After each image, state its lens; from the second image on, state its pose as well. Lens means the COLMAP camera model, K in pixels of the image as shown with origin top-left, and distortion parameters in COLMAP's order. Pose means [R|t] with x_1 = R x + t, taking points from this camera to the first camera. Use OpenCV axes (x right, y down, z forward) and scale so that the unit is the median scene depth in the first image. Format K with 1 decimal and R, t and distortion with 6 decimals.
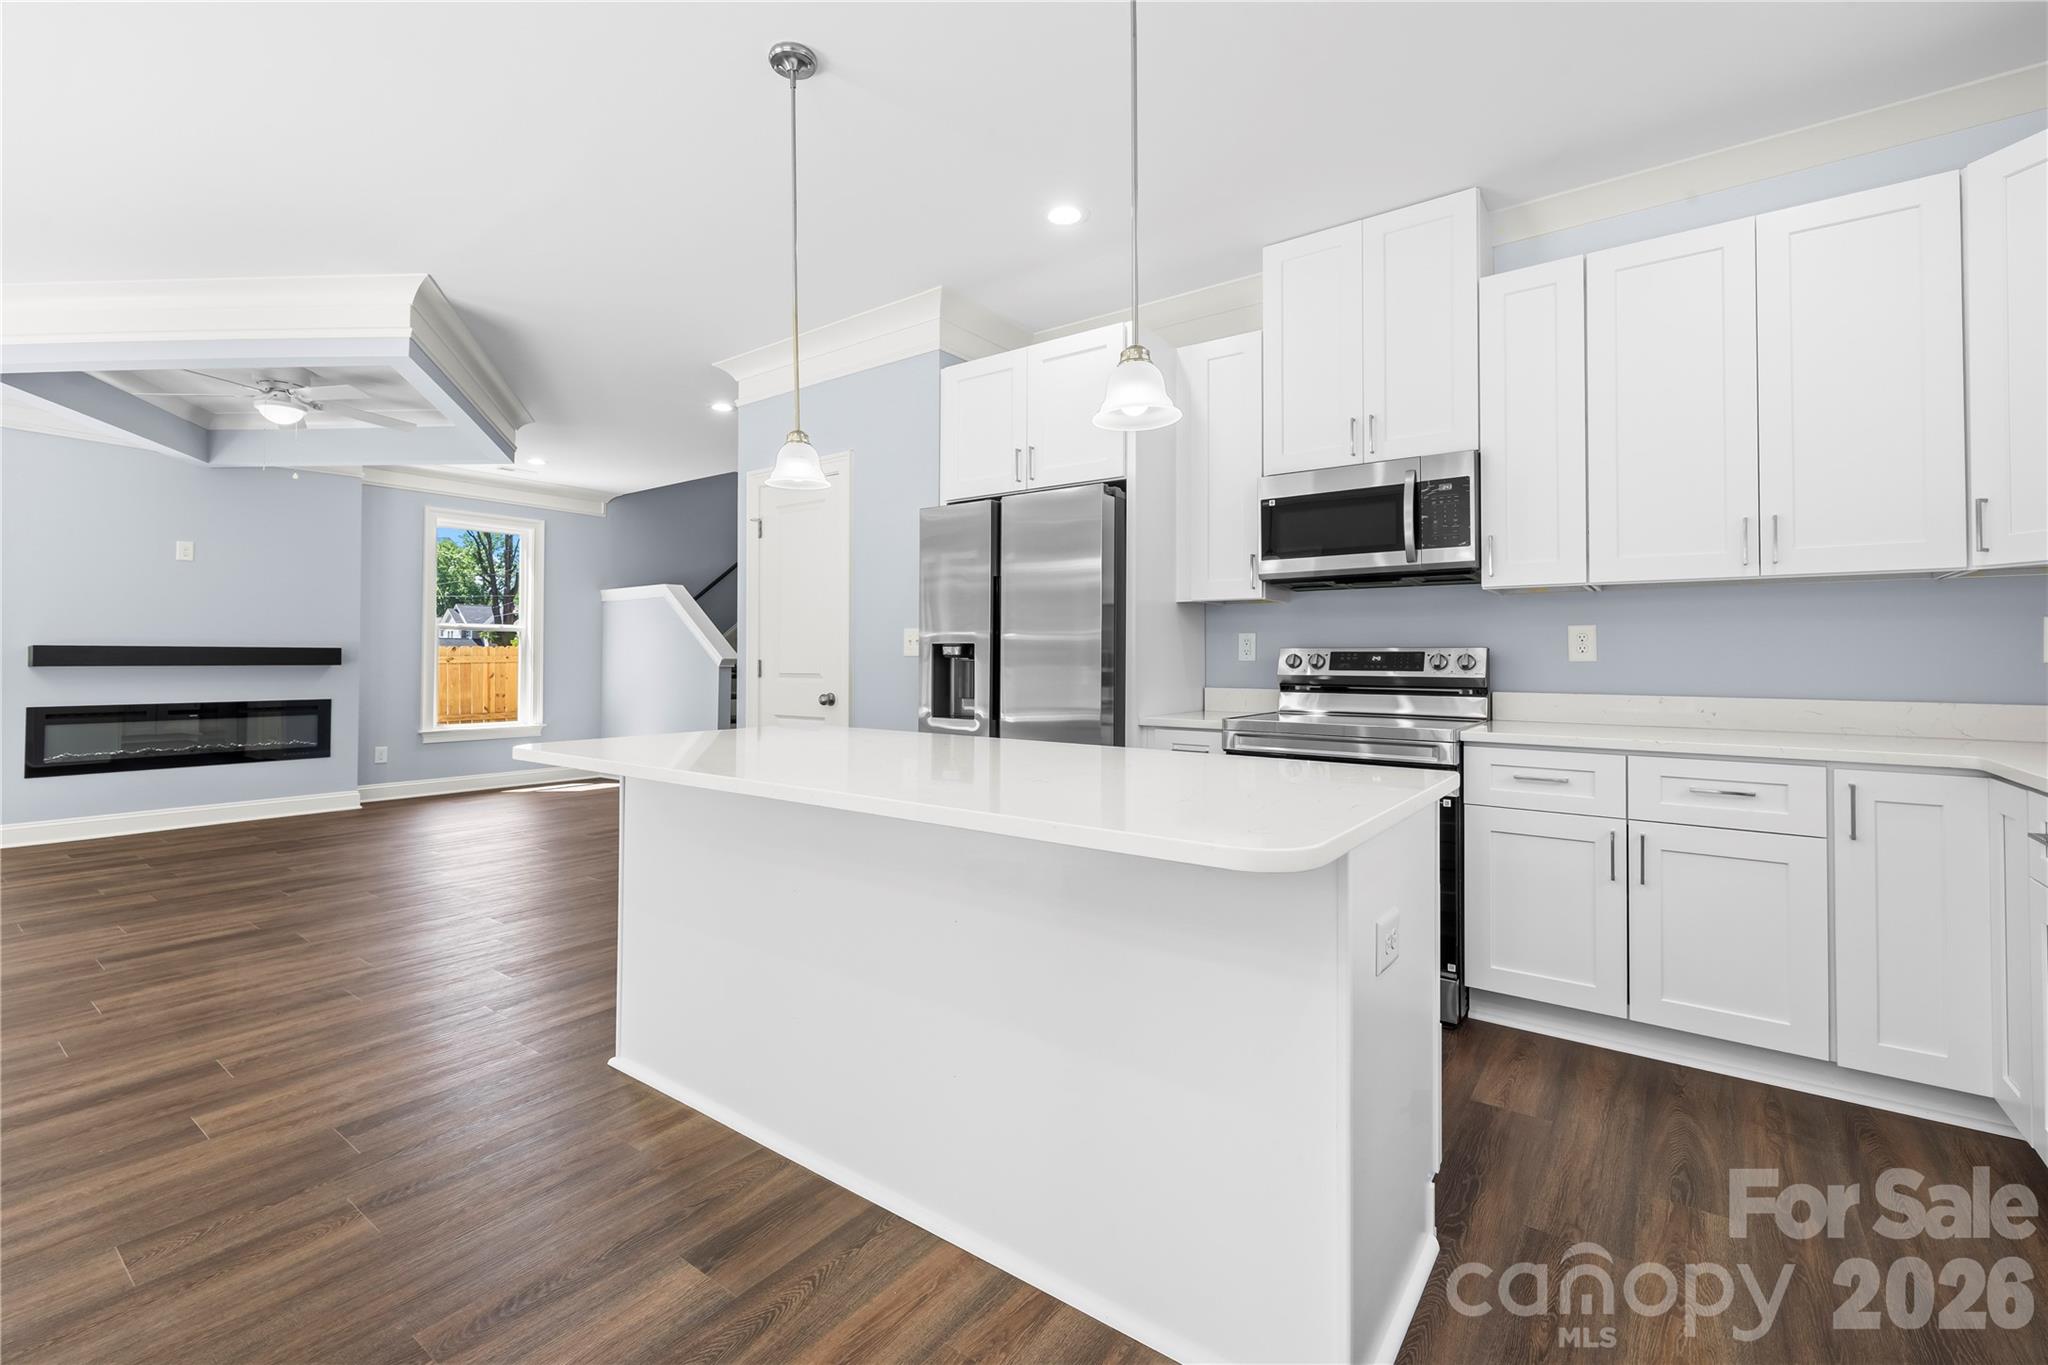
lens RADIAL K [[893.5, 0, 997.0], [0, 893.5, 643.8], [0, 0, 1]] dist [0.001932, 0.000406]
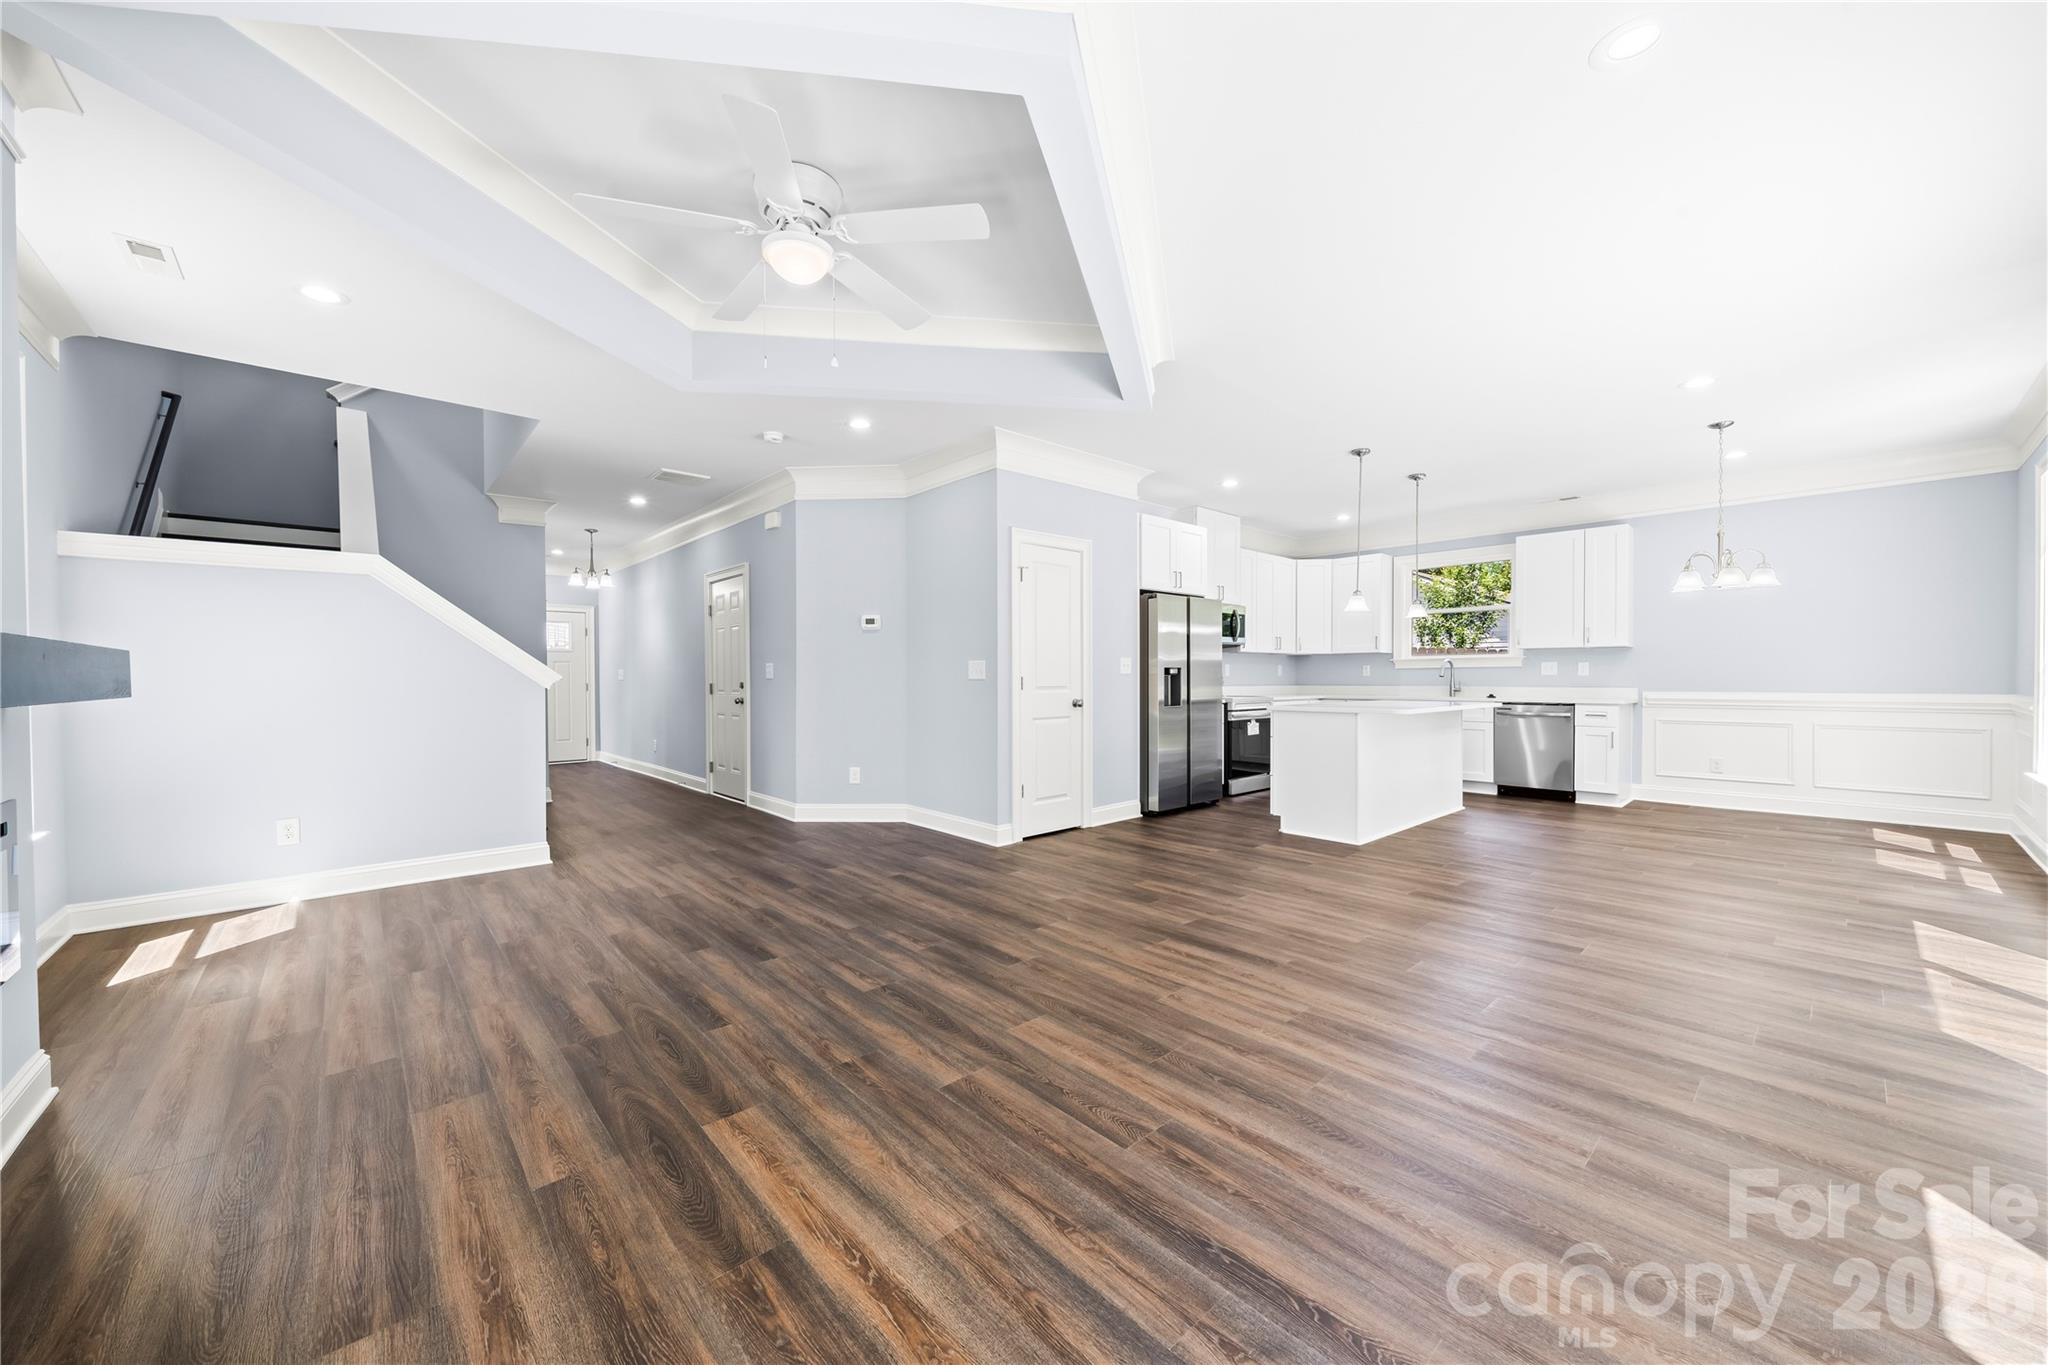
lens RADIAL K [[747.2, 0, 1035.3], [0, 747.2, 693.4], [0, 0, 1]] dist [-0.003008, -0.000358]
pose [[0.176443, -0.021463, 0.984077, -0.998447], [-0.009603, 0.999677, 0.023525, 0.011952], [-0.984264, -0.013601, 0.176180, 0.594346]]
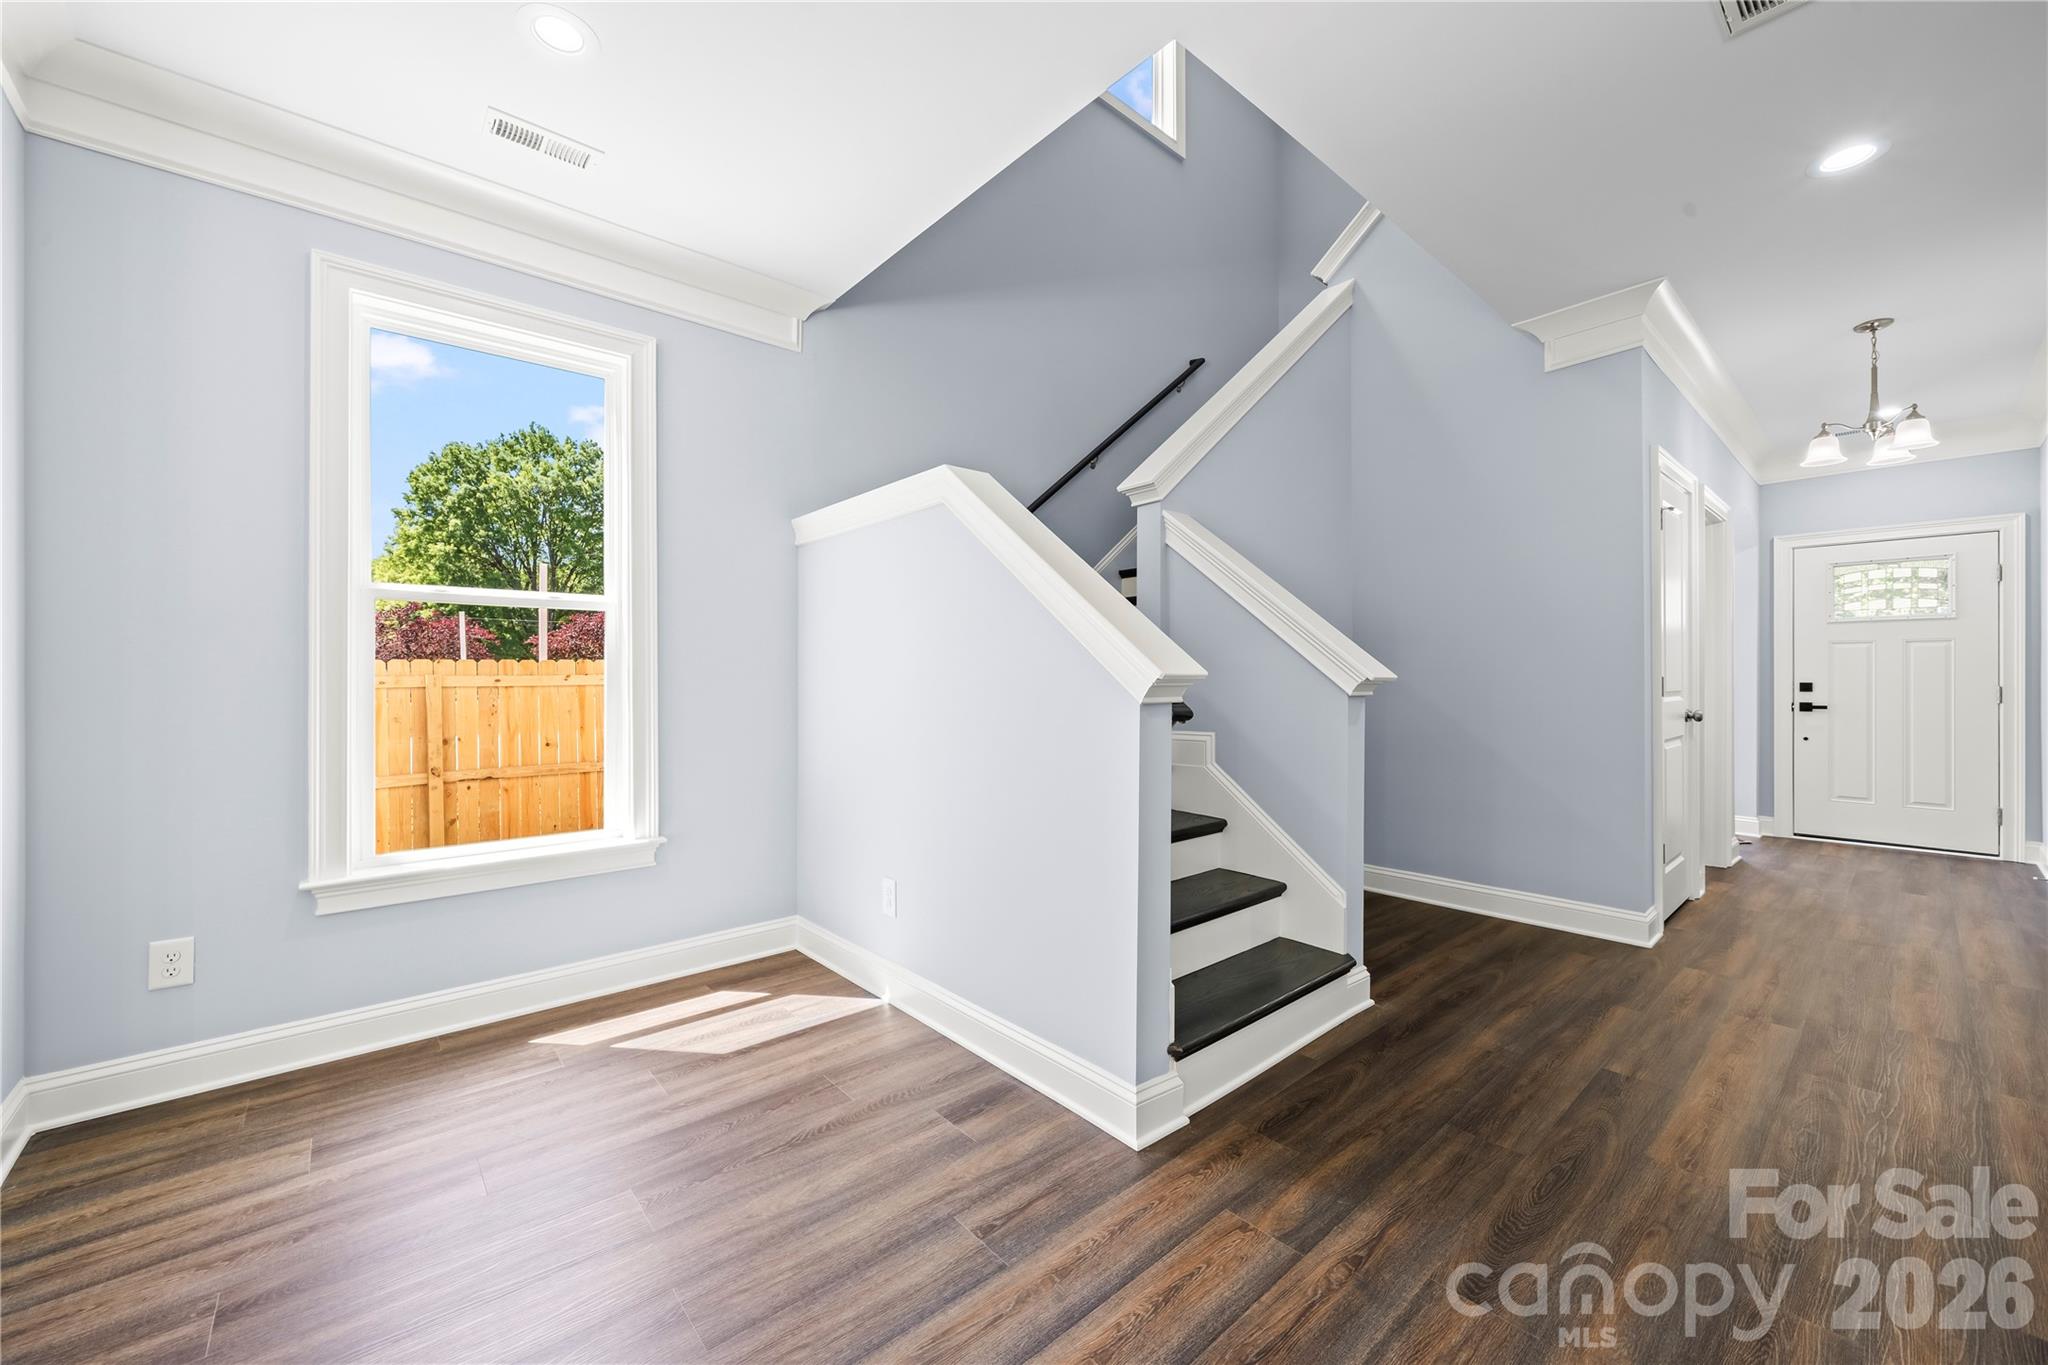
lens RADIAL K [[747.2, 0, 1021.8], [0, 747.2, 668.1], [0, 0, 1]] dist [-0.003008, -0.000358]
pose [[0.973436, -0.000571, -0.228959, -0.343605], [0.002855, 0.999949, 0.009645, 0.009780], [0.228942, -0.010042, 0.973388, 0.902182]]
